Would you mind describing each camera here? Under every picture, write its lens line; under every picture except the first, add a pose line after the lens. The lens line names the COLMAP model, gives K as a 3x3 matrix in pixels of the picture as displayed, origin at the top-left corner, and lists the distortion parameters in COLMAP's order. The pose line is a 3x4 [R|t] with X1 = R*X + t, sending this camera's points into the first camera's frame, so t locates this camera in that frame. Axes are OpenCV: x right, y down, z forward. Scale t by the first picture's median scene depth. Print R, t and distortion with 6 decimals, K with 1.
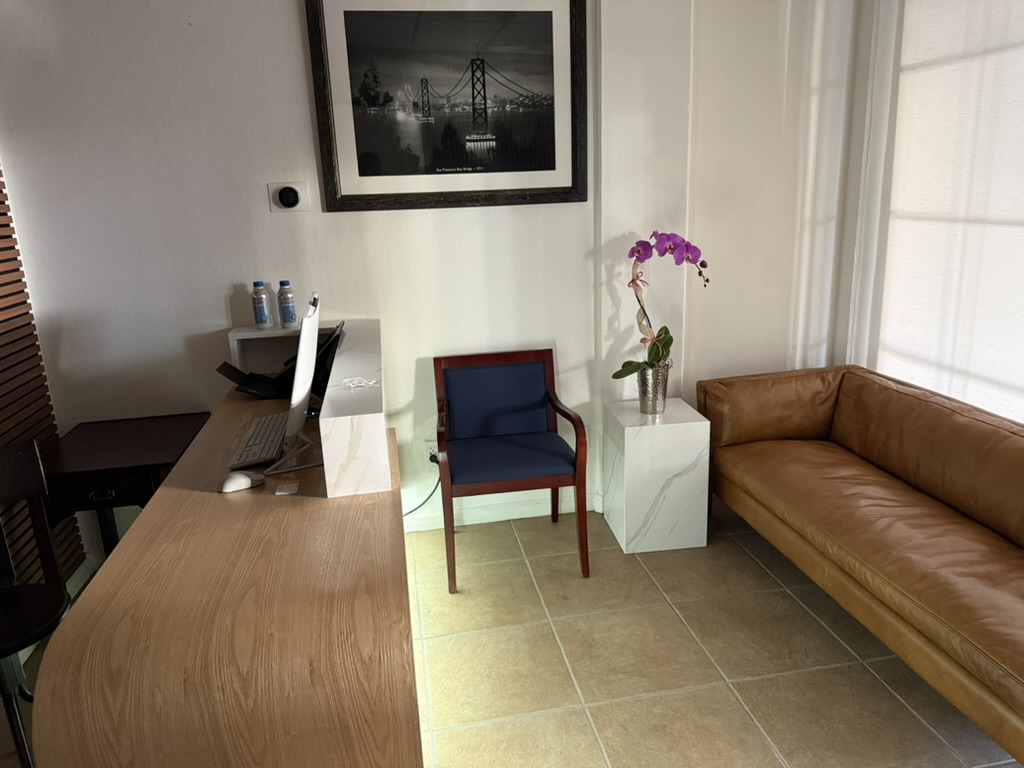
lens RADIAL K [[726.5, 0, 511.9], [0, 726.5, 392.2], [0, 0, 1]] dist [0.103175, -0.170112]
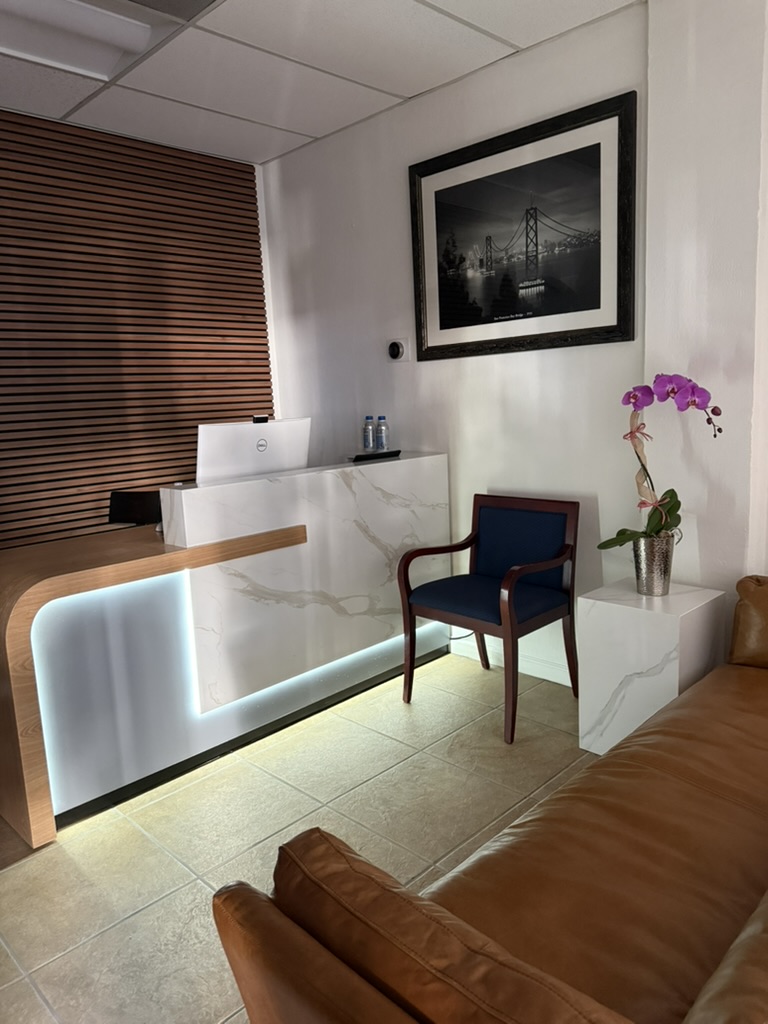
lens RADIAL K [[726.5, 0, 384.0], [0, 726.5, 512.0], [0, 0, 1]] dist [0.103175, -0.170112]
pose [[0.575665, 0.140845, -0.805464, 0.705766], [-0.200530, 0.979290, 0.027922, -0.026451], [0.792715, 0.145446, 0.591986, 0.287727]]
